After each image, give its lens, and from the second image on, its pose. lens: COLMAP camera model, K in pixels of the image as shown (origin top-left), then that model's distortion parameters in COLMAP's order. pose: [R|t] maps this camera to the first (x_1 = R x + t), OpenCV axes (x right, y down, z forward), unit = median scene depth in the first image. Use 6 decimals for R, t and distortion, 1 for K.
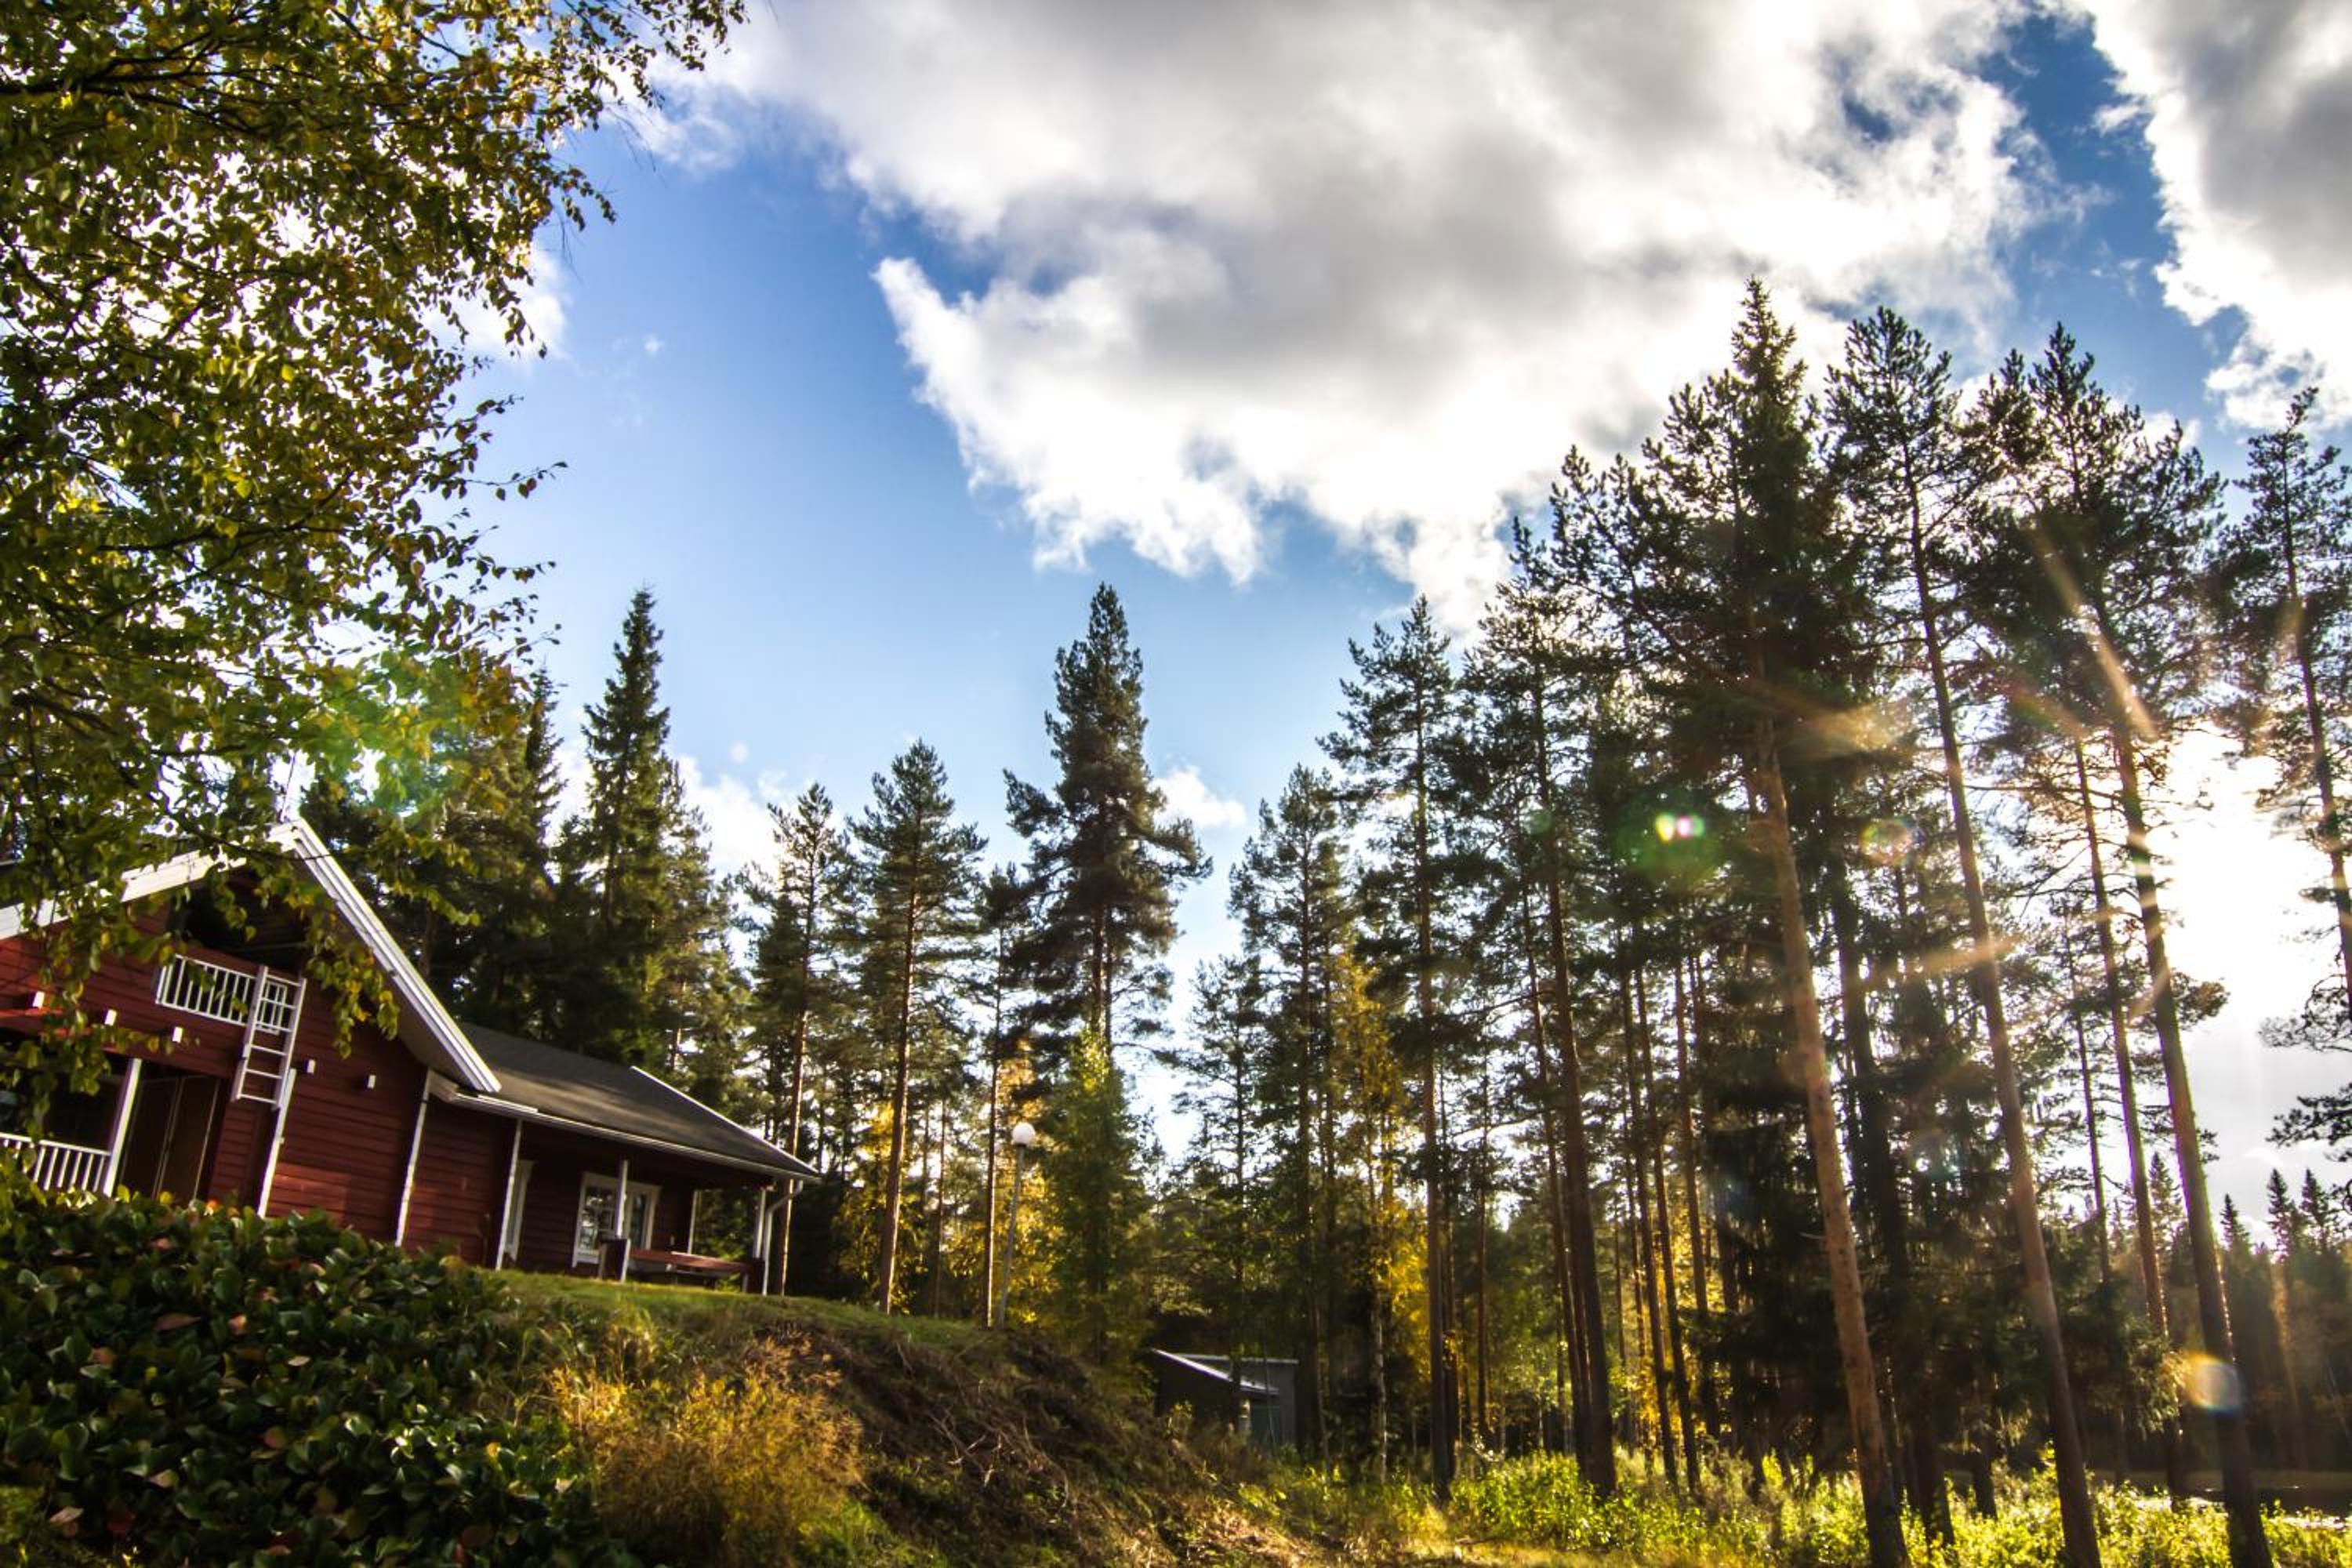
lens RADIAL K [[1671.6, 0, 1179.9], [0, 1671.6, 770.2], [0, 0, 1]] dist [-0.000148, -0.018831]
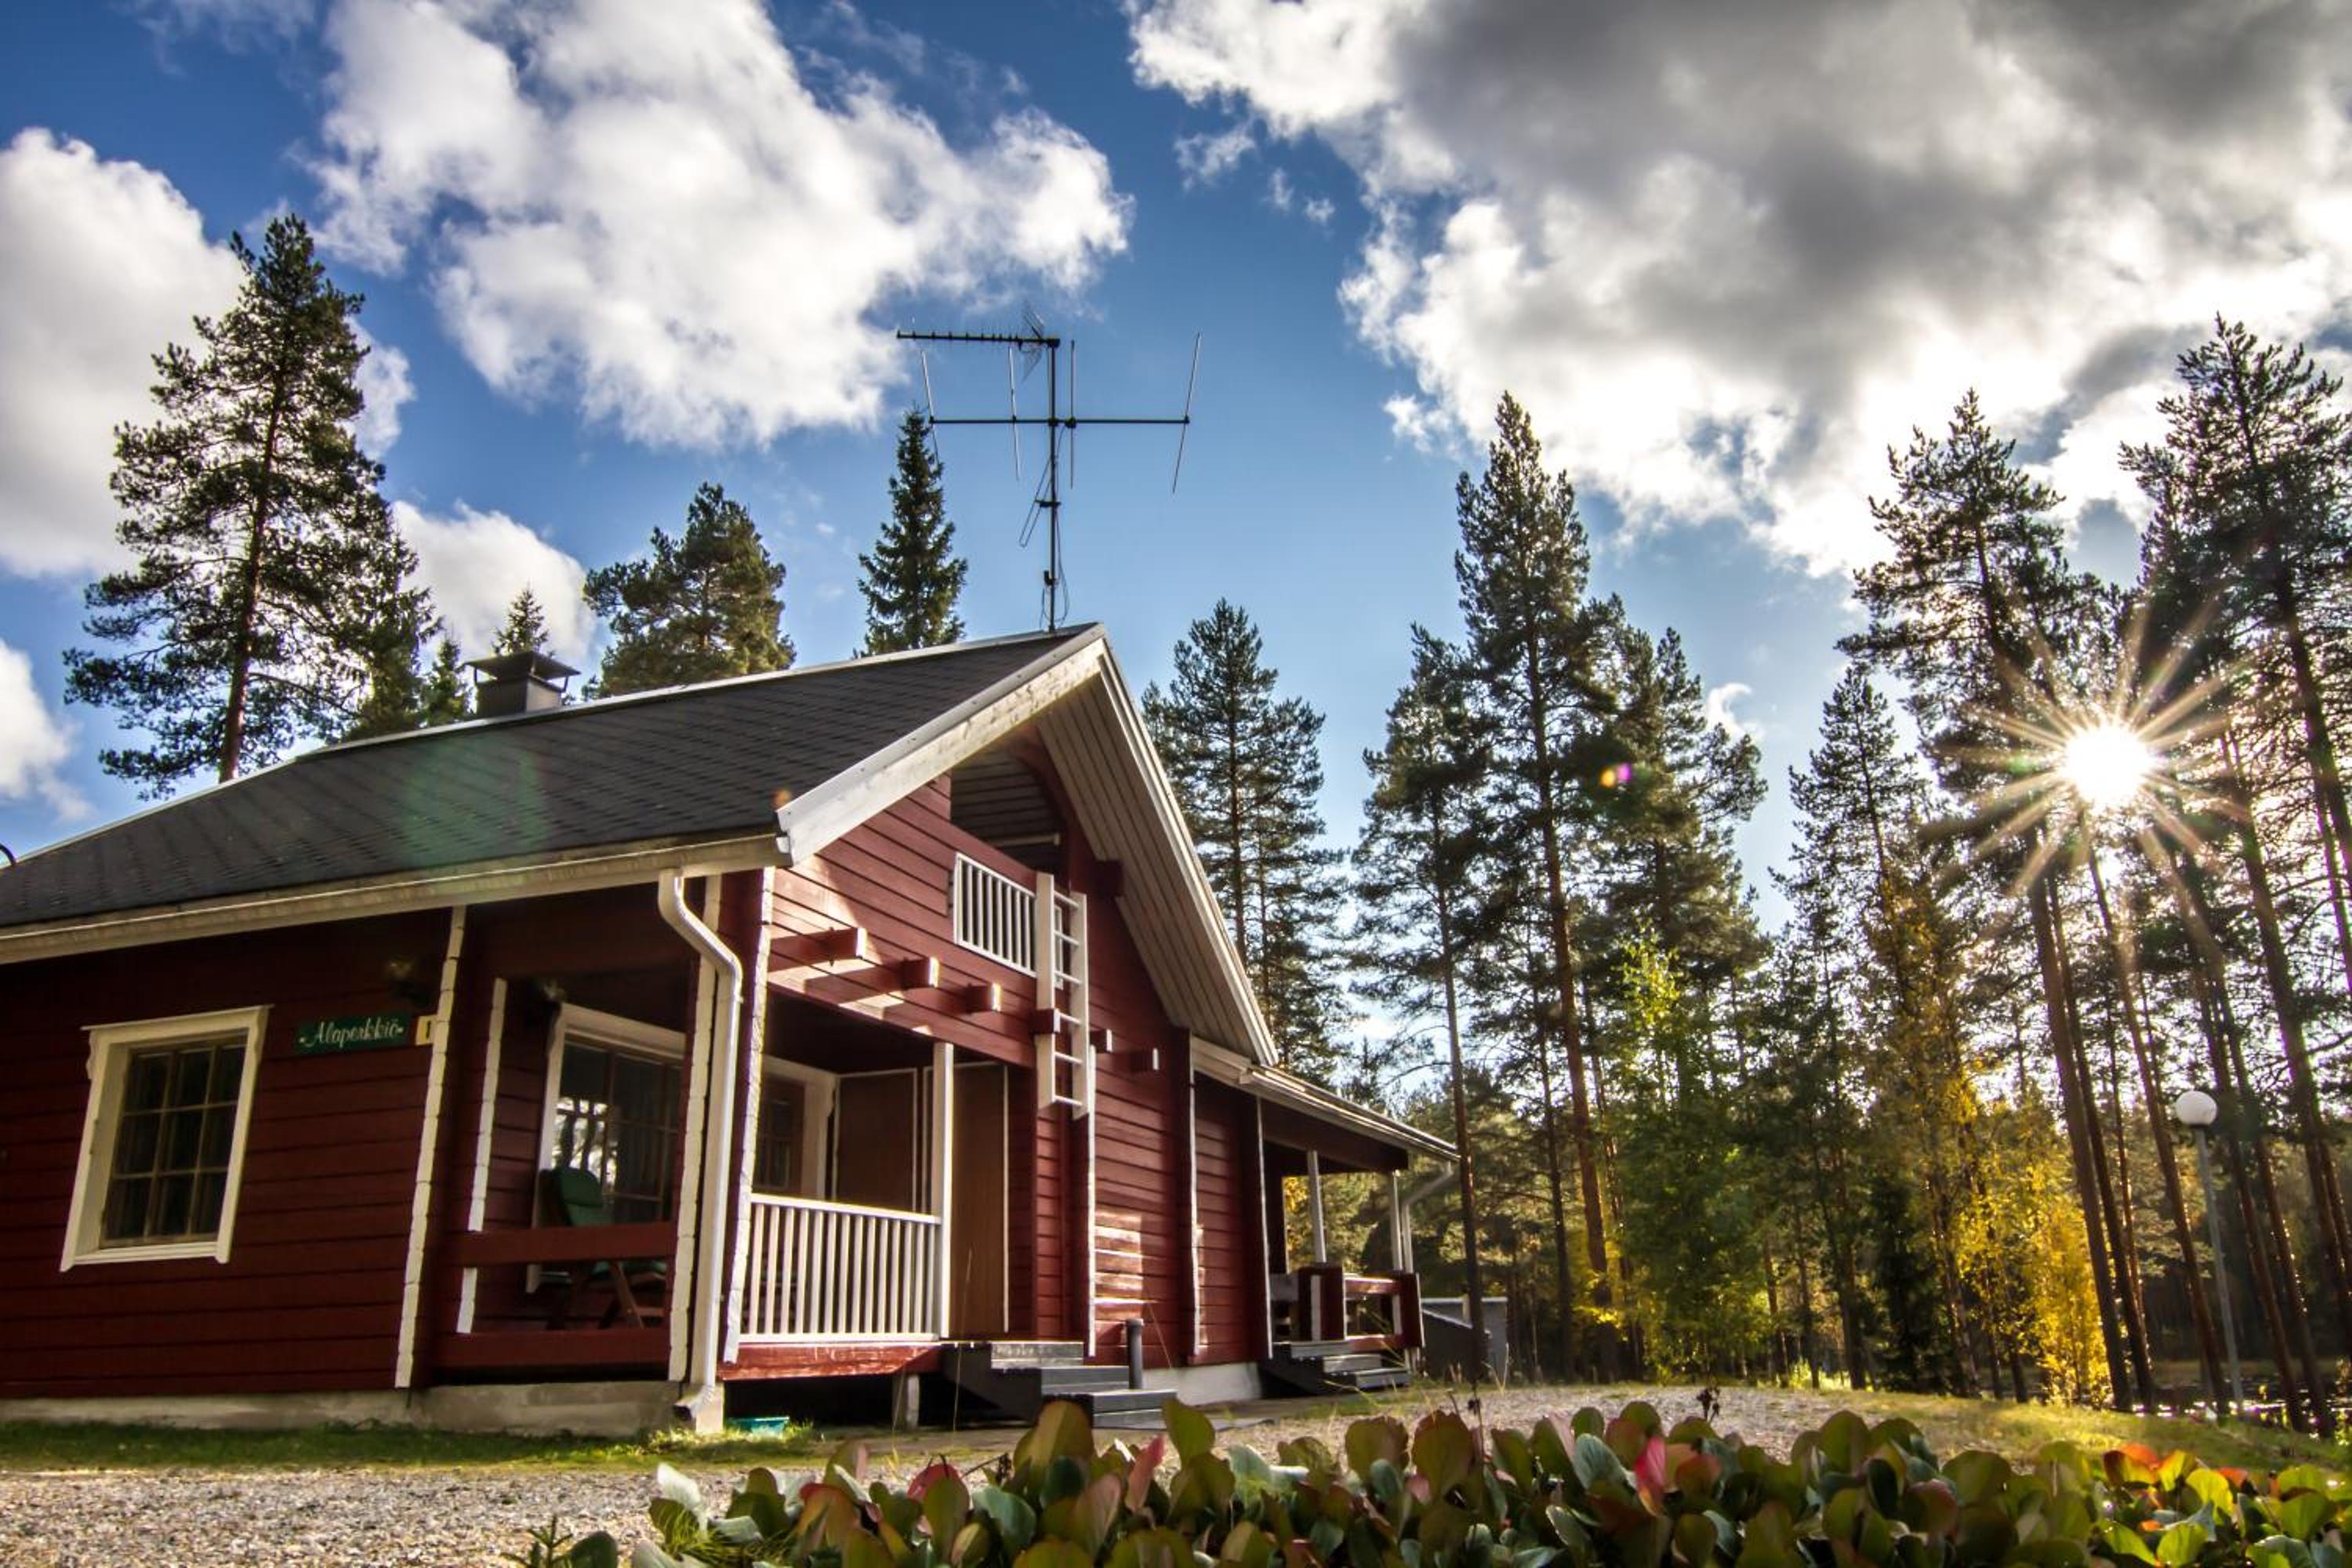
lens RADIAL K [[1671.6, 0, 1156.9], [0, 1671.6, 774.4], [0, 0, 1]] dist [-0.000148, -0.018831]
pose [[0.999299, -0.020741, 0.031178, -0.241912], [0.018929, 0.998175, 0.057351, 0.022433], [-0.032311, -0.056721, 0.997867, 0.189251]]
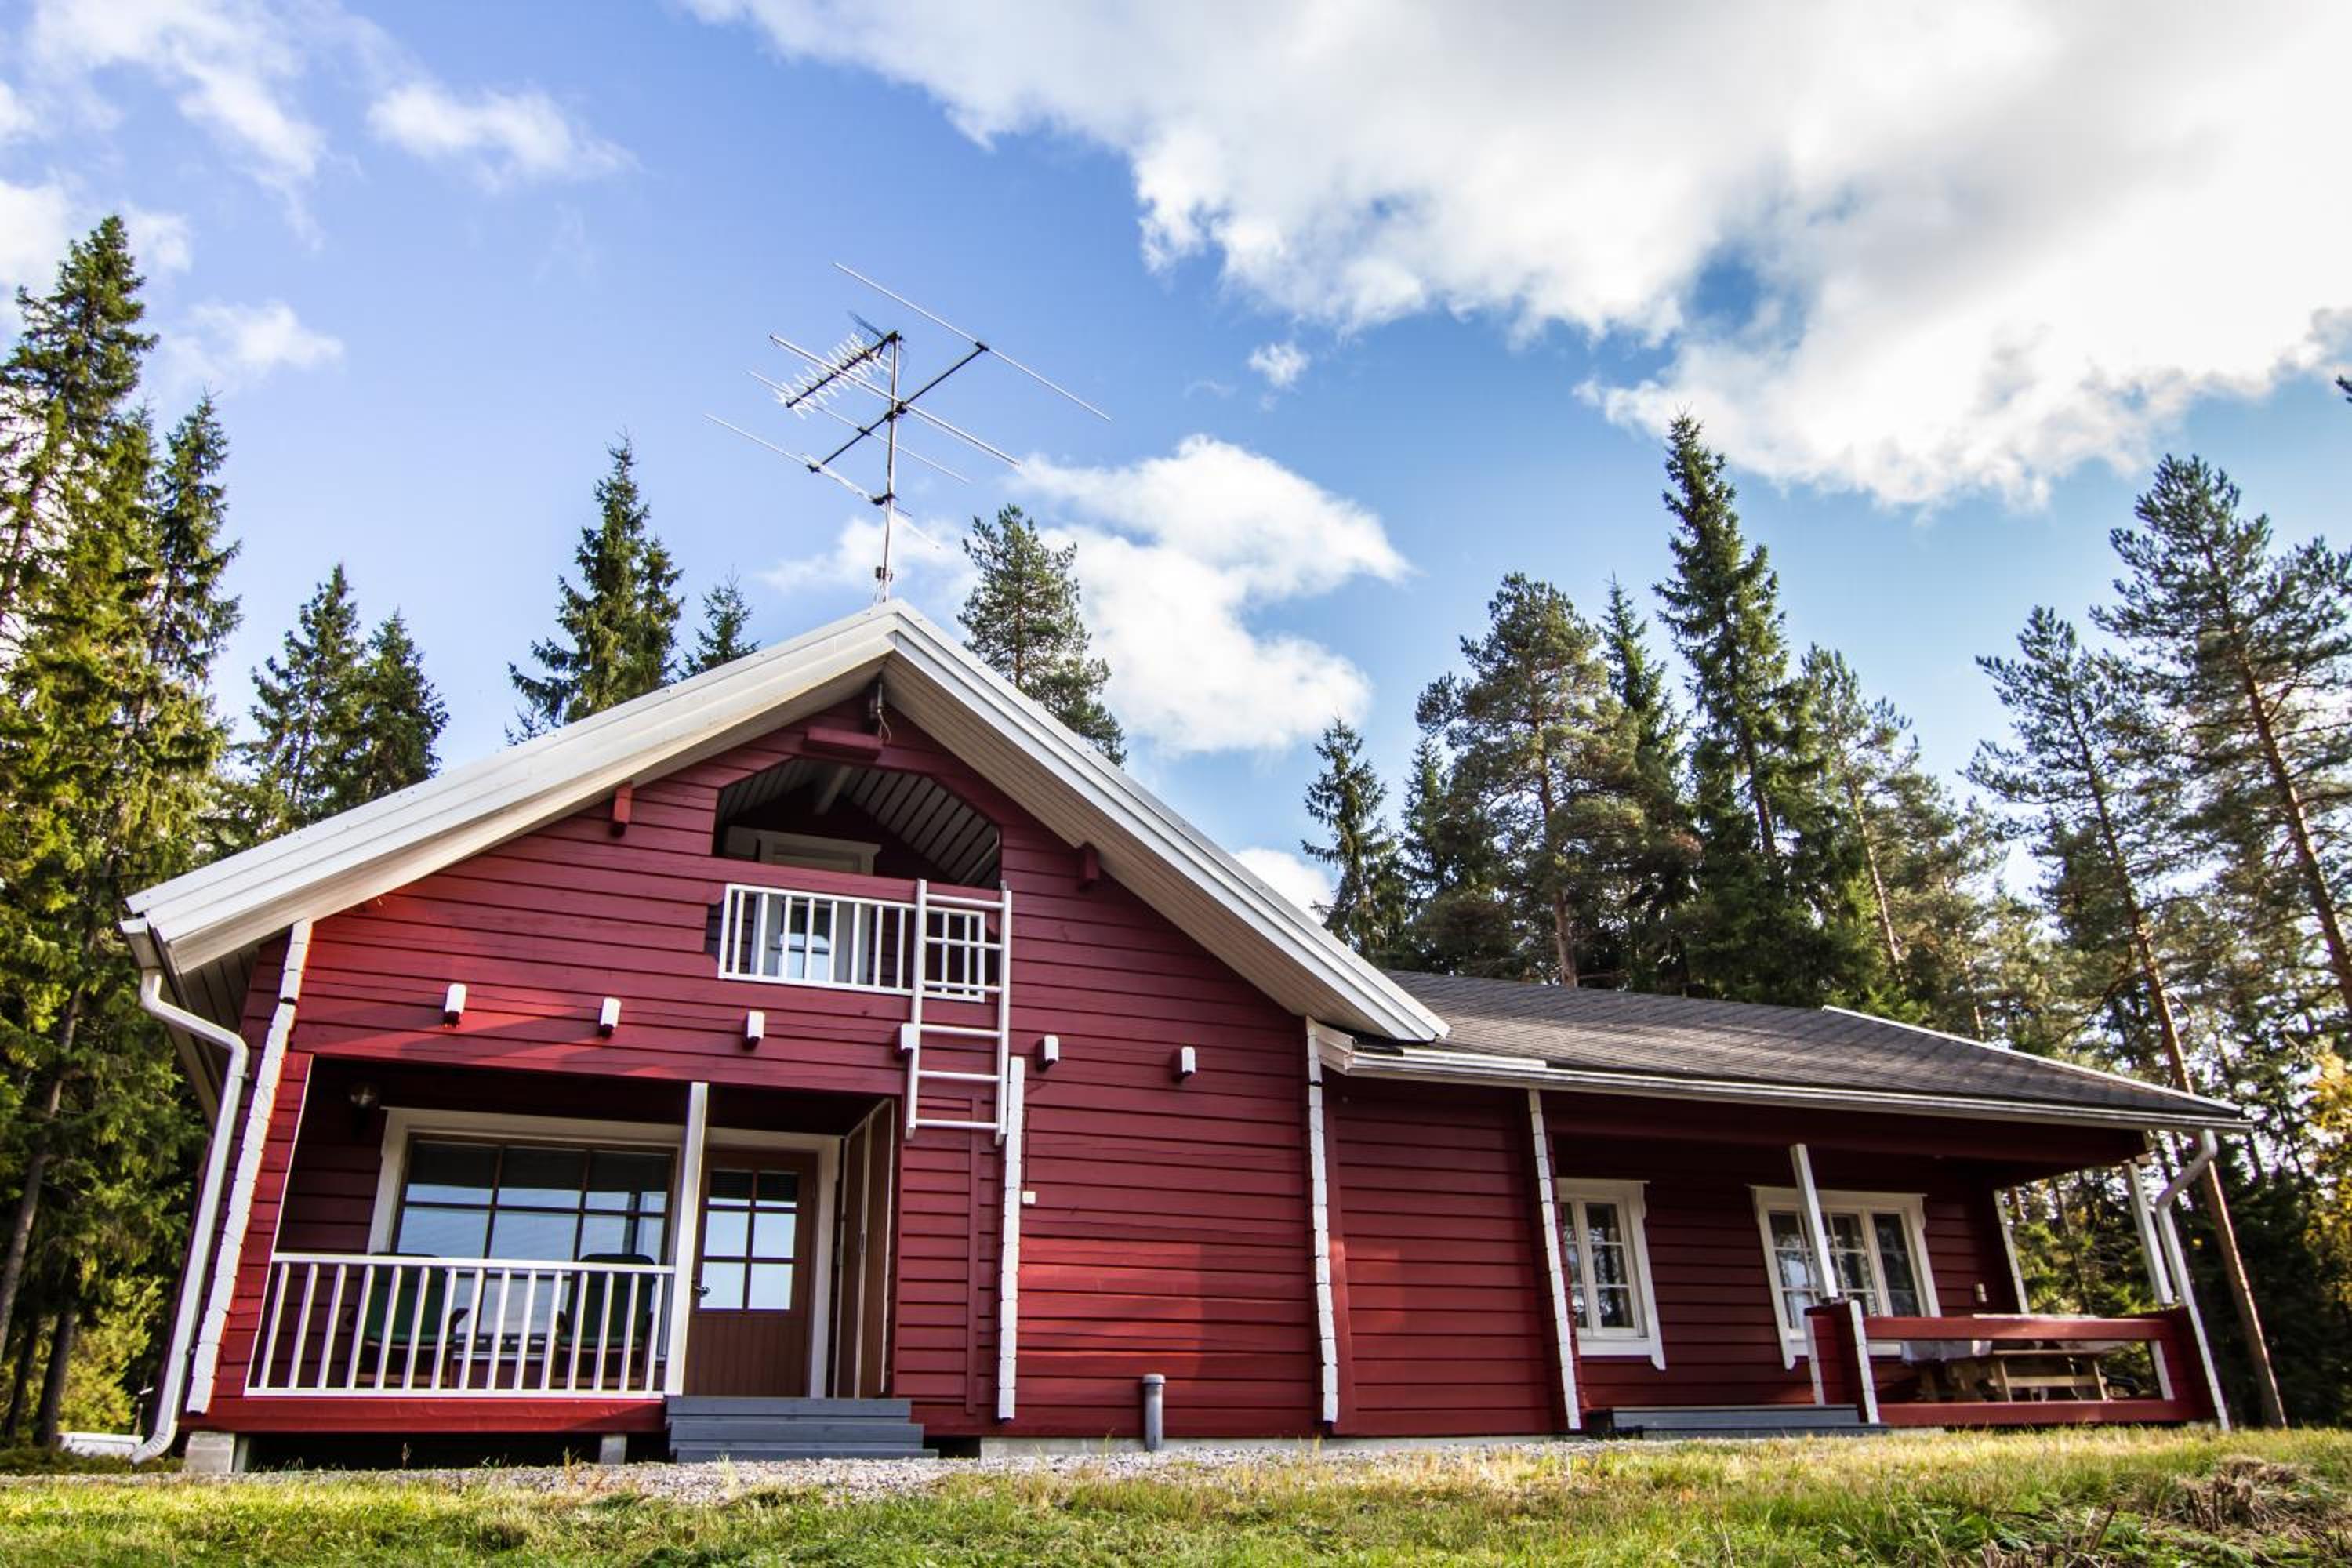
lens RADIAL K [[1671.6, 0, 1166.2], [0, 1671.6, 783.8], [0, 0, 1]] dist [-0.000148, -0.018831]
pose [[0.701116, -0.320830, -0.636792, -0.066407], [0.298479, 0.943101, -0.146526, 0.086998], [0.647569, -0.087337, 0.756985, 0.298231]]
